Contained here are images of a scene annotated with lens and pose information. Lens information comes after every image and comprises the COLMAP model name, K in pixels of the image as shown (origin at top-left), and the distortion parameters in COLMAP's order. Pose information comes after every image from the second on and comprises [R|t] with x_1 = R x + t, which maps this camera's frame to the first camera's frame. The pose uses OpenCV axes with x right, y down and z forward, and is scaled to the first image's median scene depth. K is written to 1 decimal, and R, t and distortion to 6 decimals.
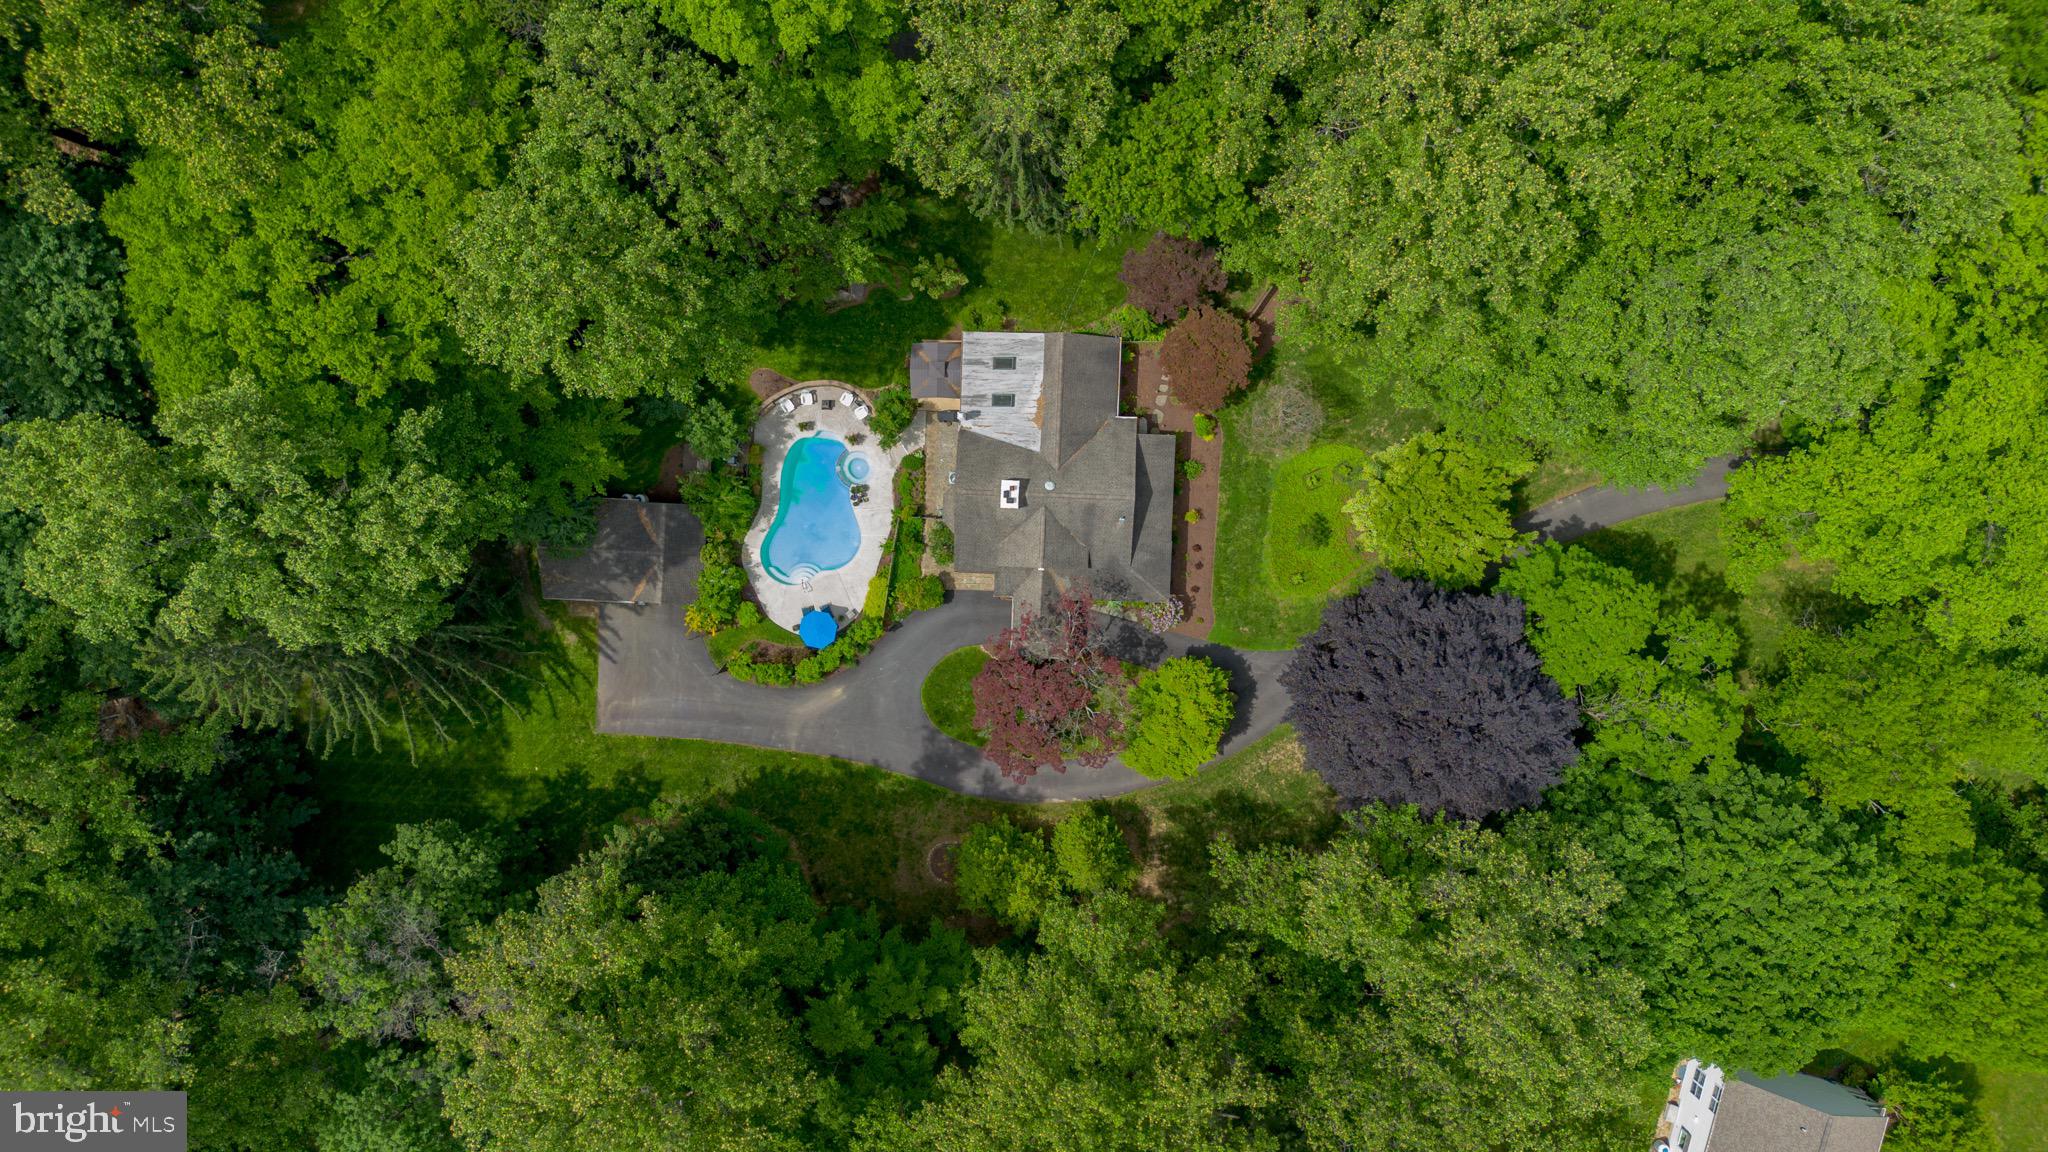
lens RADIAL K [[1446.8, 0, 1024.0], [0, 1446.8, 576.0], [0, 0, 1]] dist [0.079776, -0.094543]
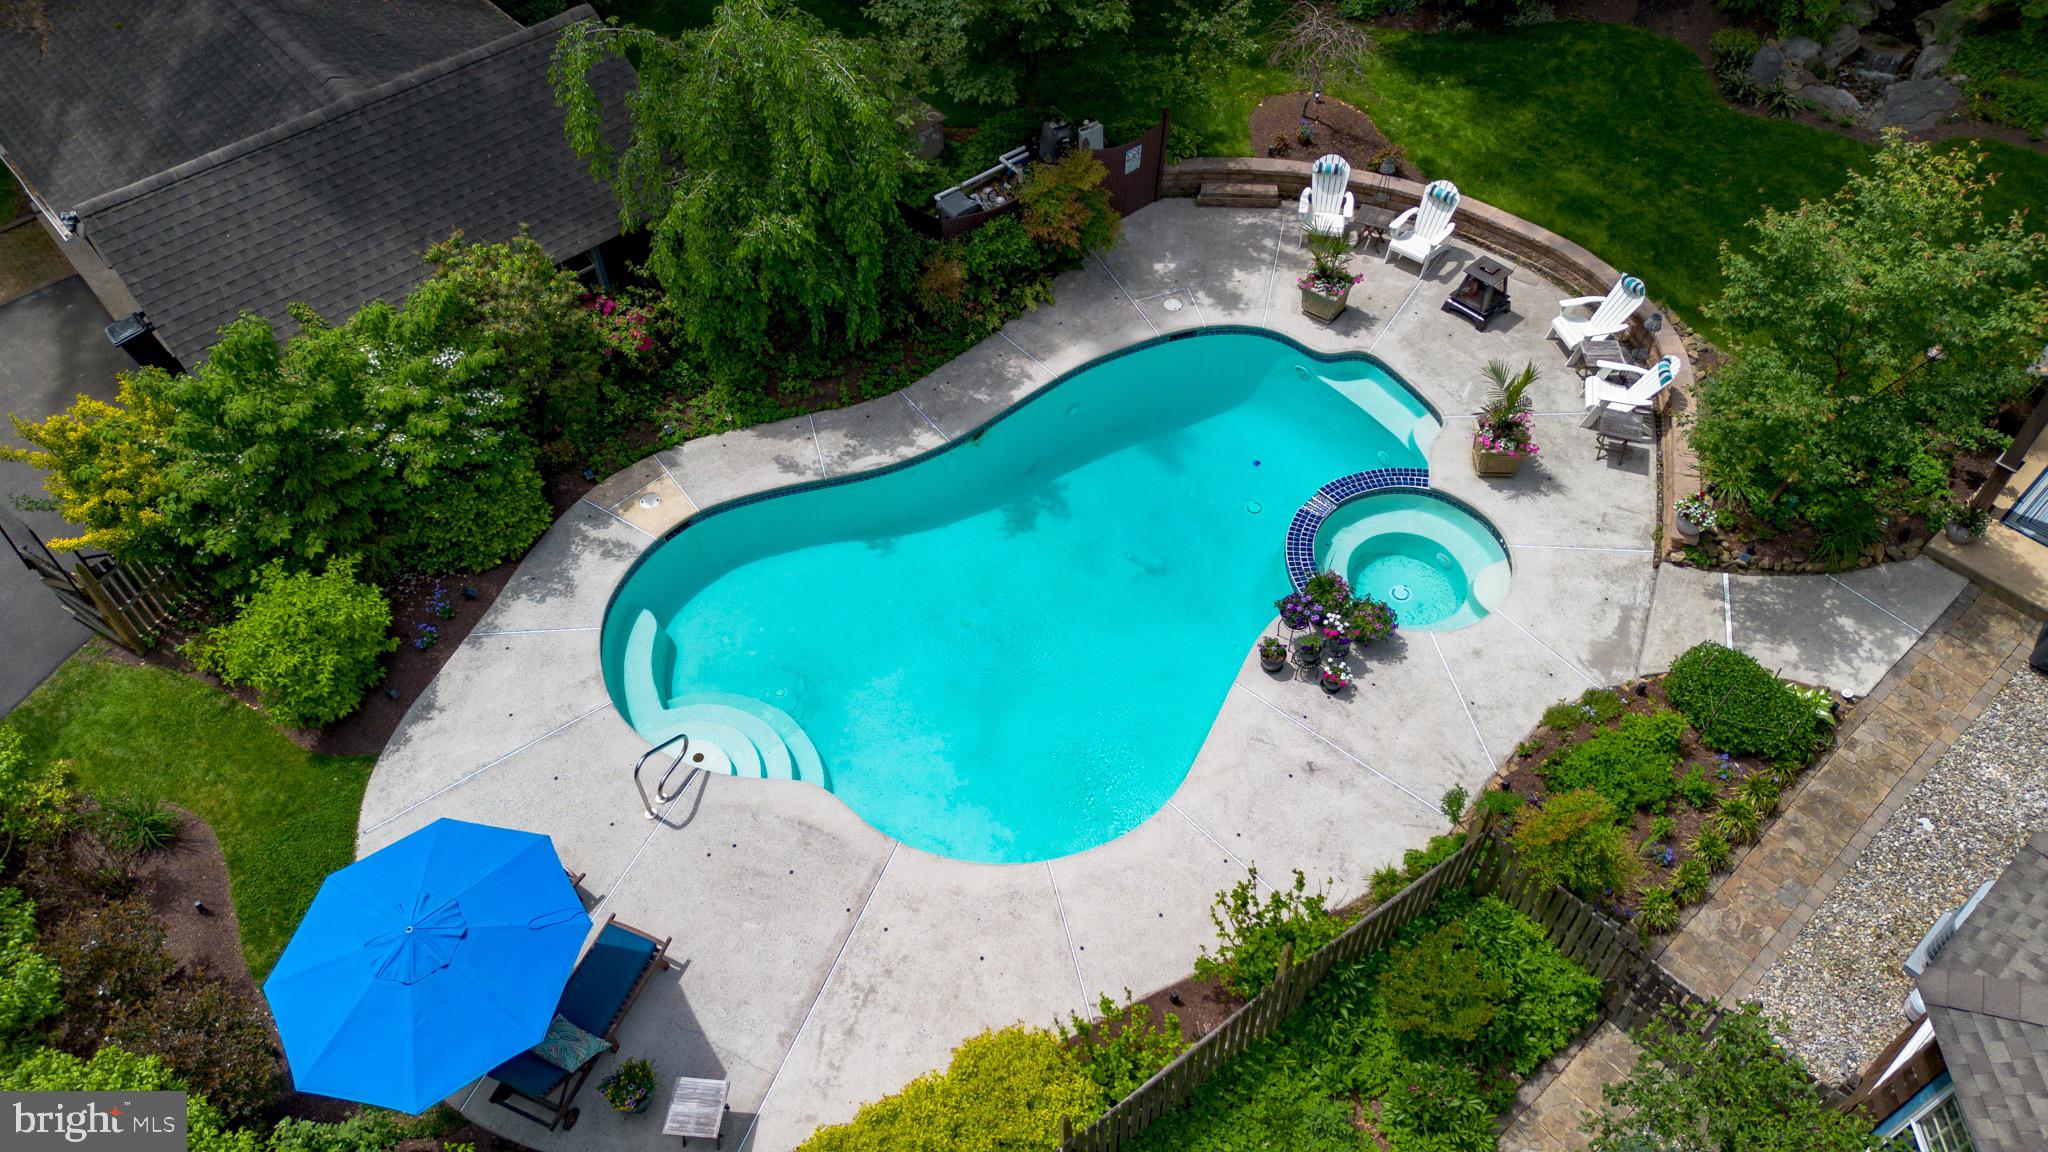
lens RADIAL K [[1446.8, 0, 1024.0], [0, 1446.8, 576.0], [0, 0, 1]] dist [0.079776, -0.094543]
pose [[0.700628, 0.555447, -0.447884, -0.068351], [-0.713090, 0.523102, -0.466762, 0.041678], [-0.024973, 0.646408, 0.762583, 0.873572]]
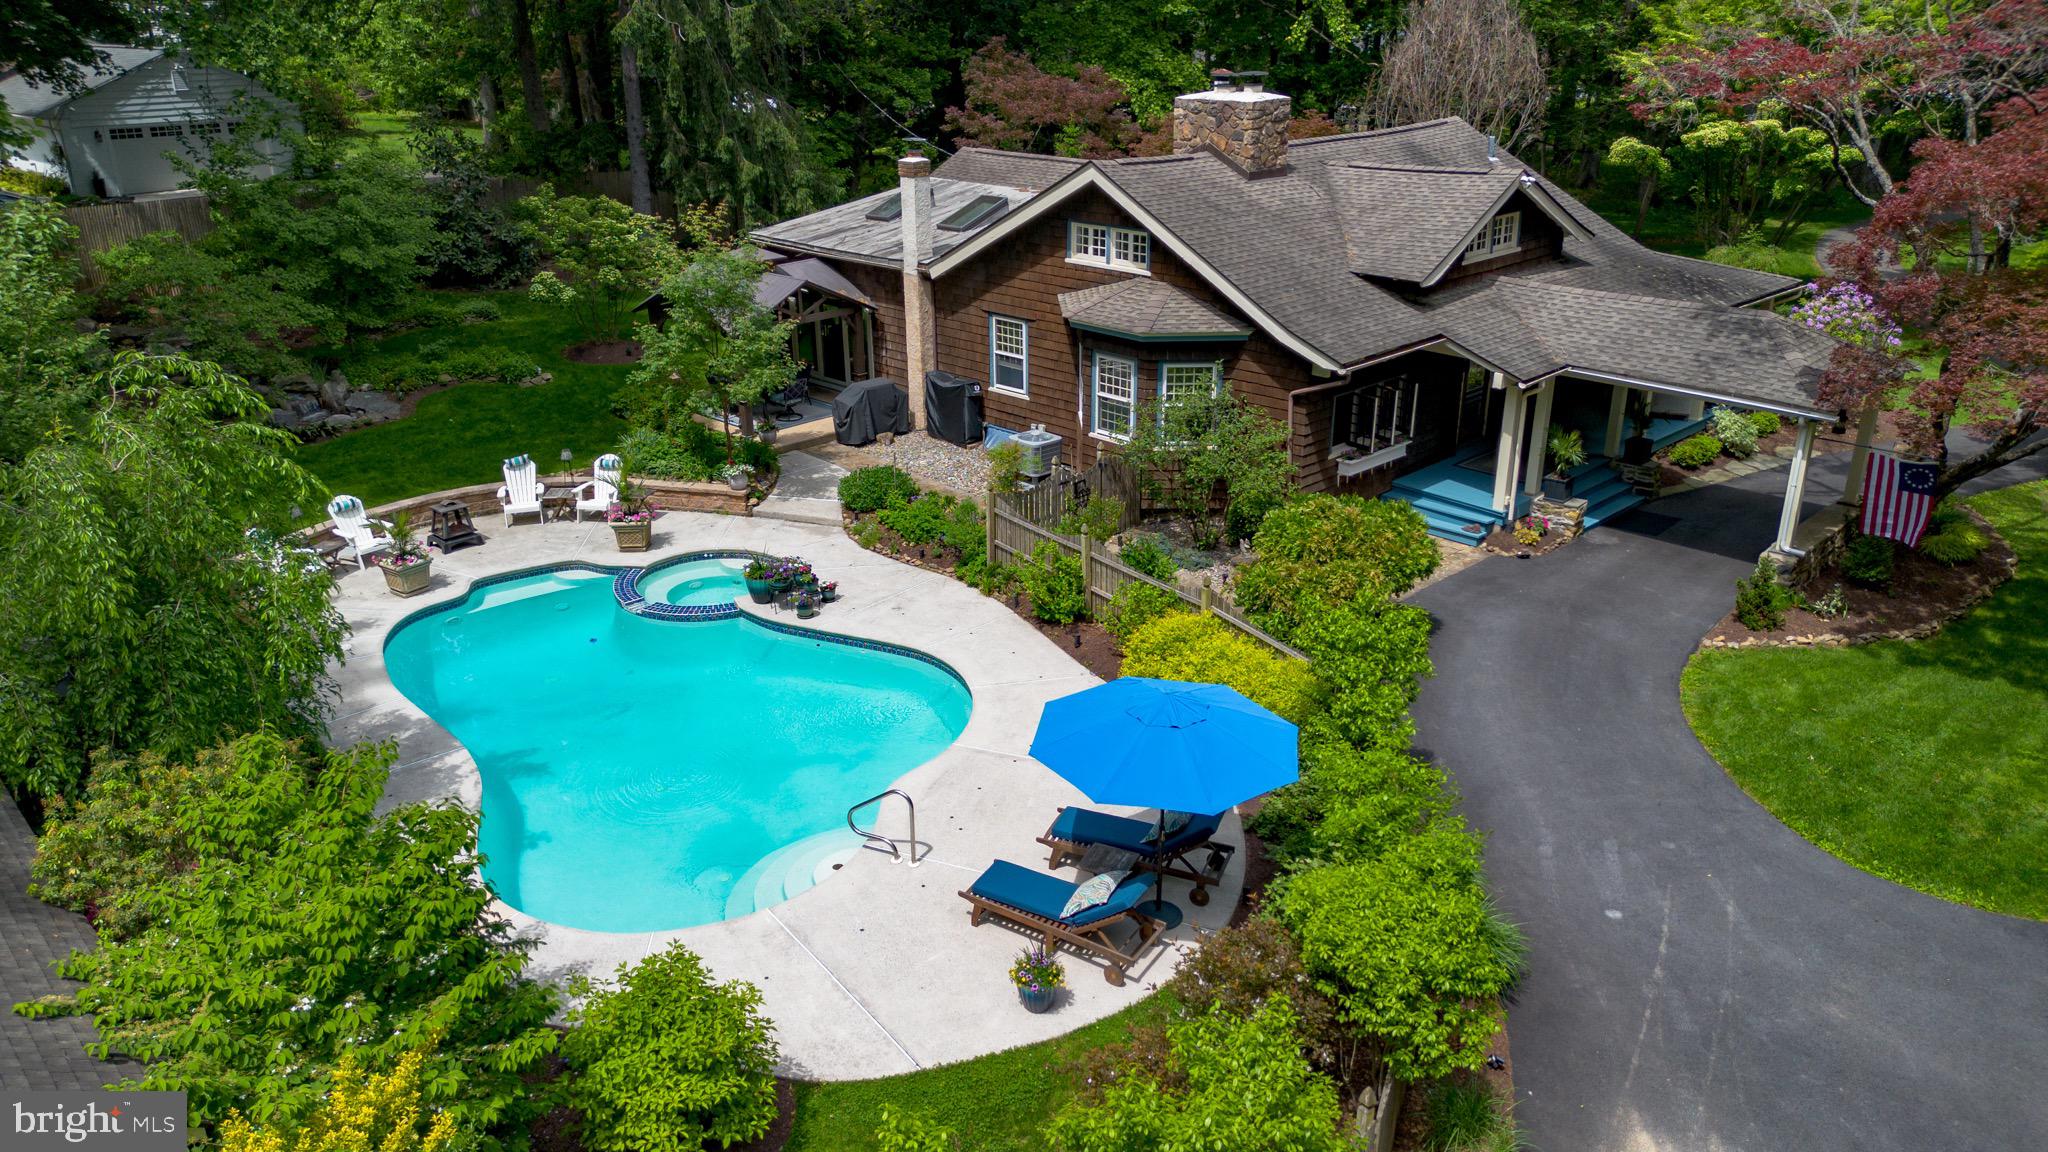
lens RADIAL K [[1446.8, 0, 1024.0], [0, 1446.8, 576.0], [0, 0, 1]] dist [0.079776, -0.094543]
pose [[0.685921, -0.241970, 0.686267, -0.240756], [0.727618, 0.216095, -0.651057, 0.112543], [0.009238, 0.945914, 0.324286, 0.930184]]
